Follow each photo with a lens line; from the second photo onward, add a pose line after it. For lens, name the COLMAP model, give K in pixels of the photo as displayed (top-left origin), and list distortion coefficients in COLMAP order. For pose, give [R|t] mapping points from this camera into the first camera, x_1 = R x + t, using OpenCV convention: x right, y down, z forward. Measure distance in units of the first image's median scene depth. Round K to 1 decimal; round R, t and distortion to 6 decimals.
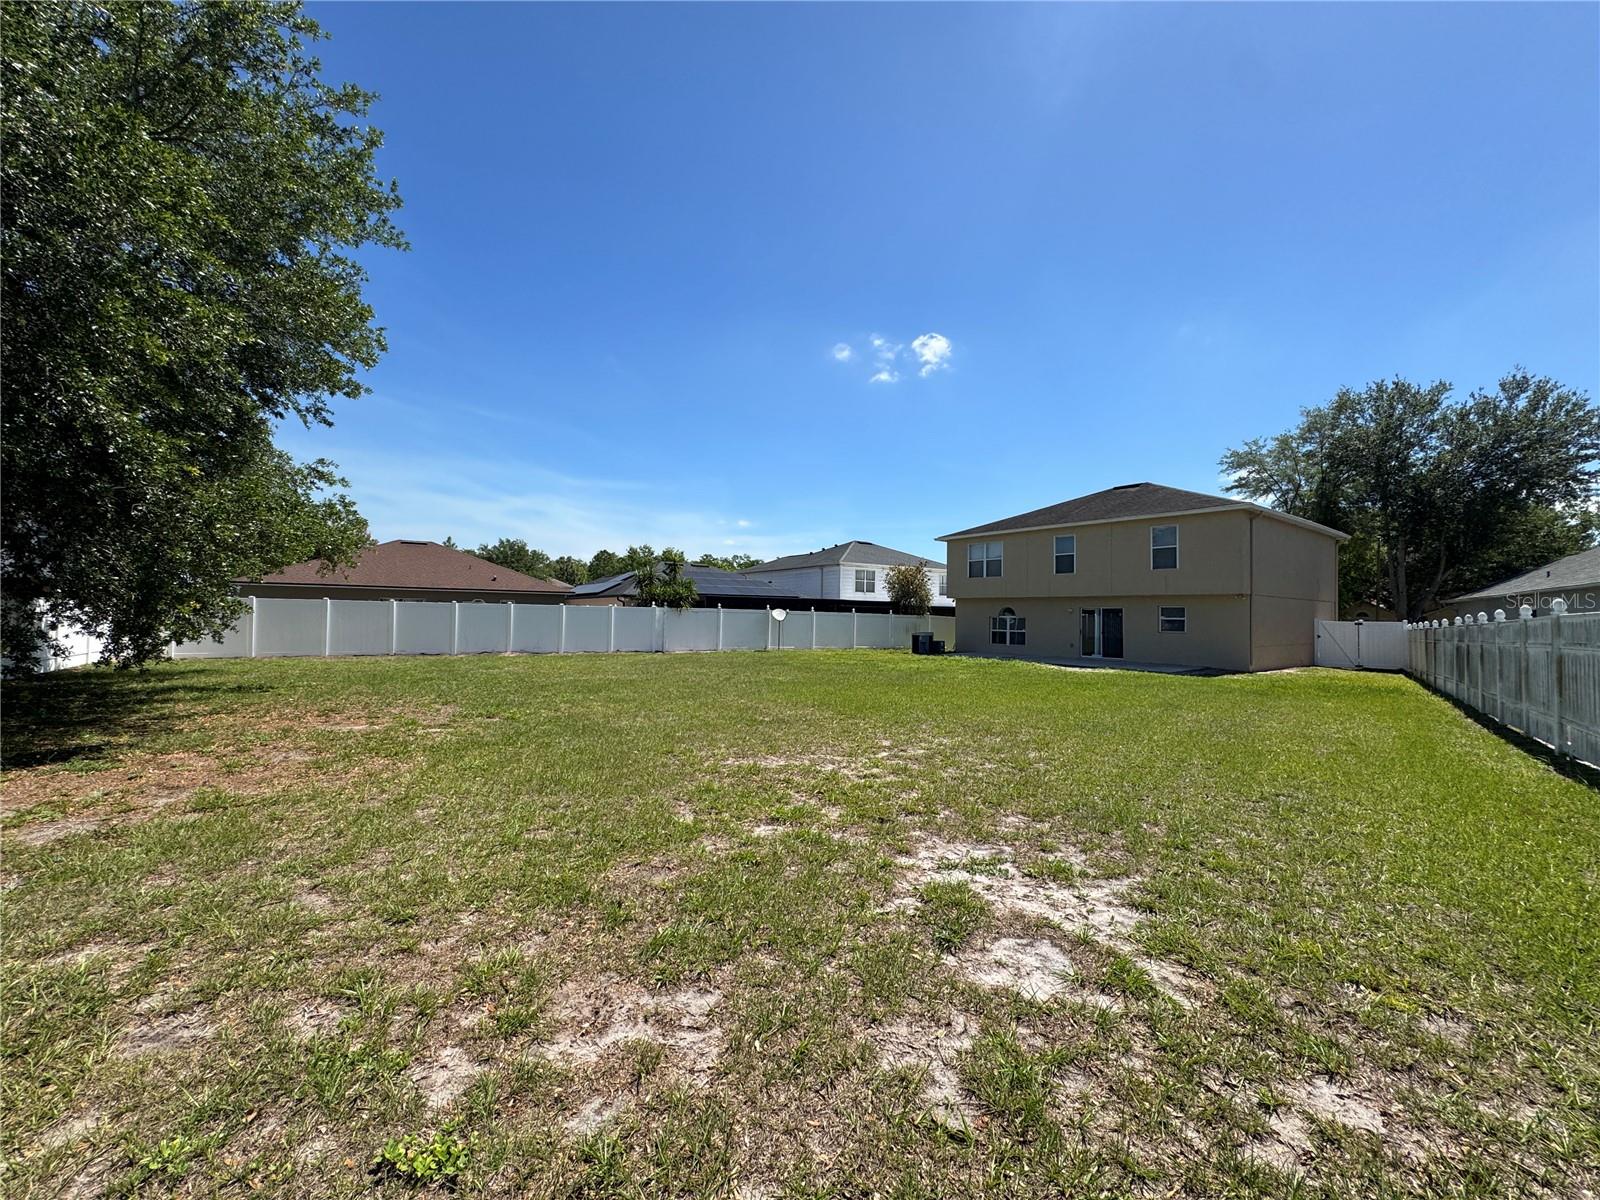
lens RADIAL K [[640.7, 0, 793.8], [0, 640.7, 596.6], [0, 0, 1]] dist [-0.004858, 0.000652]
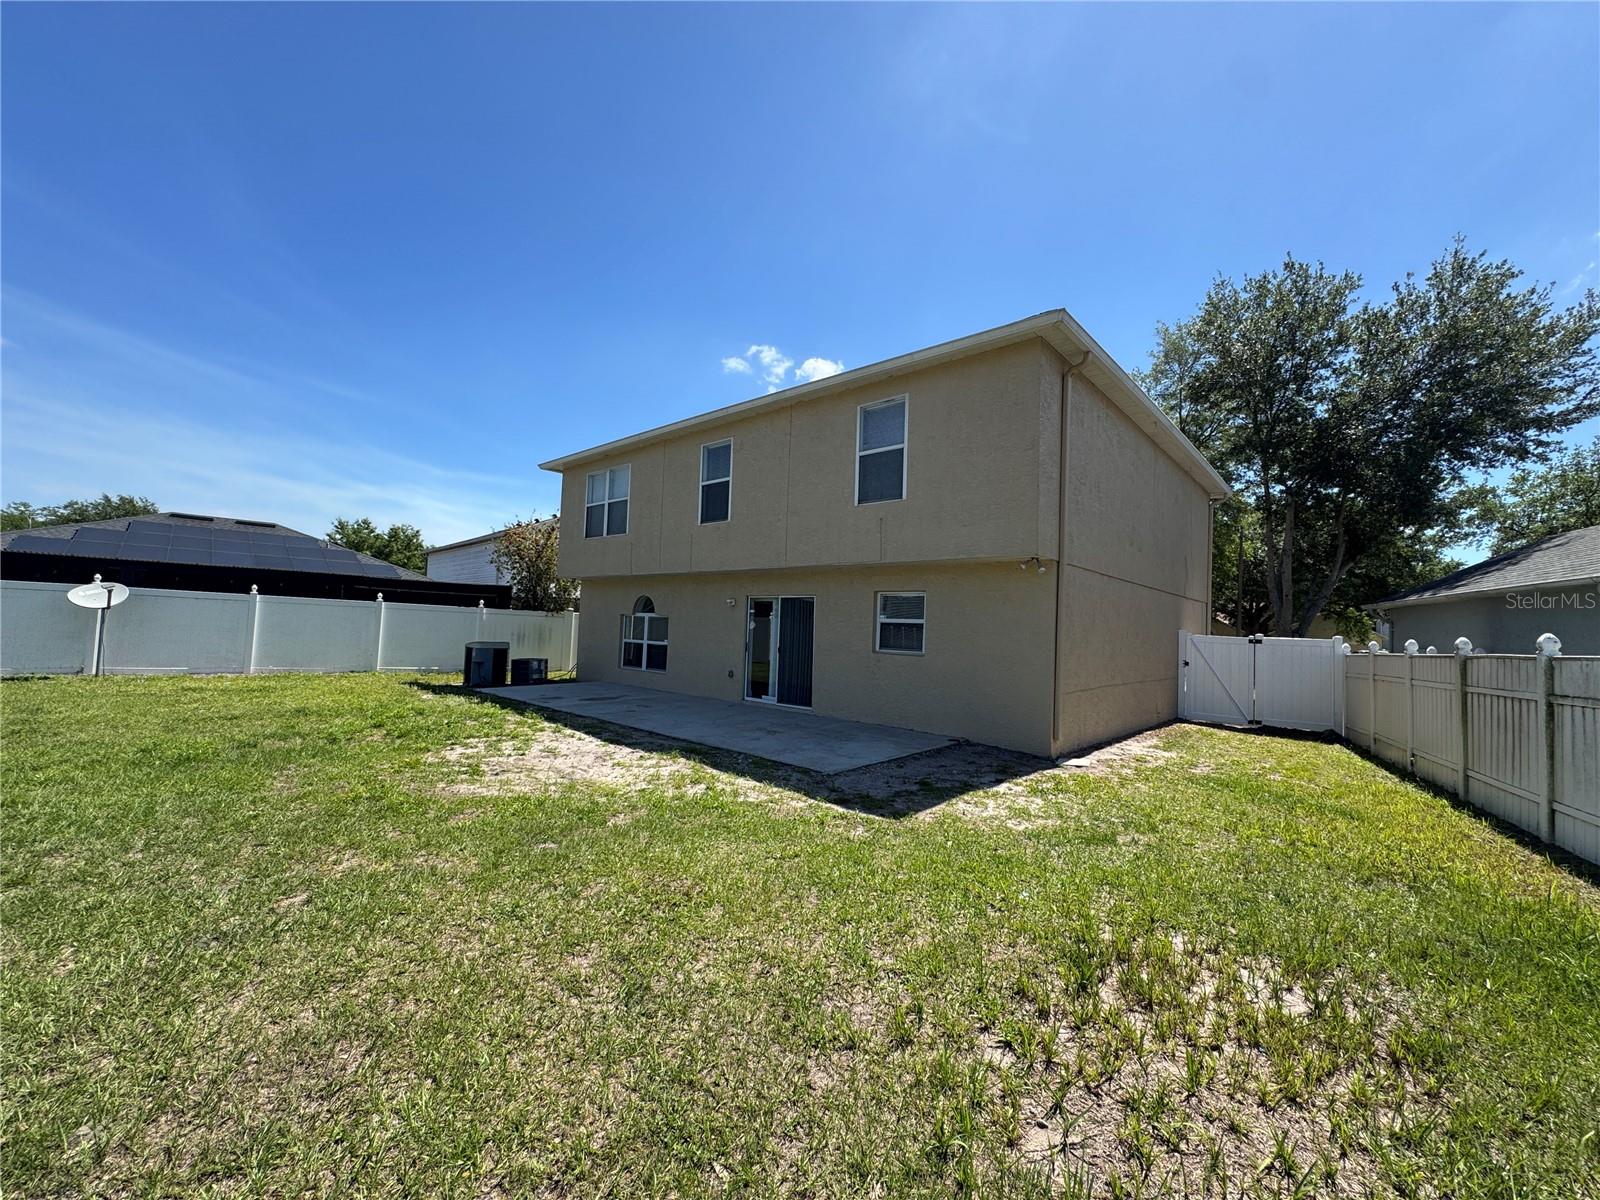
lens RADIAL K [[640.7, 0, 805.3], [0, 640.7, 601.7], [0, 0, 1]] dist [-0.004858, 0.000652]
pose [[0.980934, 0.030325, 0.191958, 0.371047], [-0.029016, 0.999533, -0.009623, 0.022838], [-0.192160, 0.003869, 0.981356, 0.488698]]
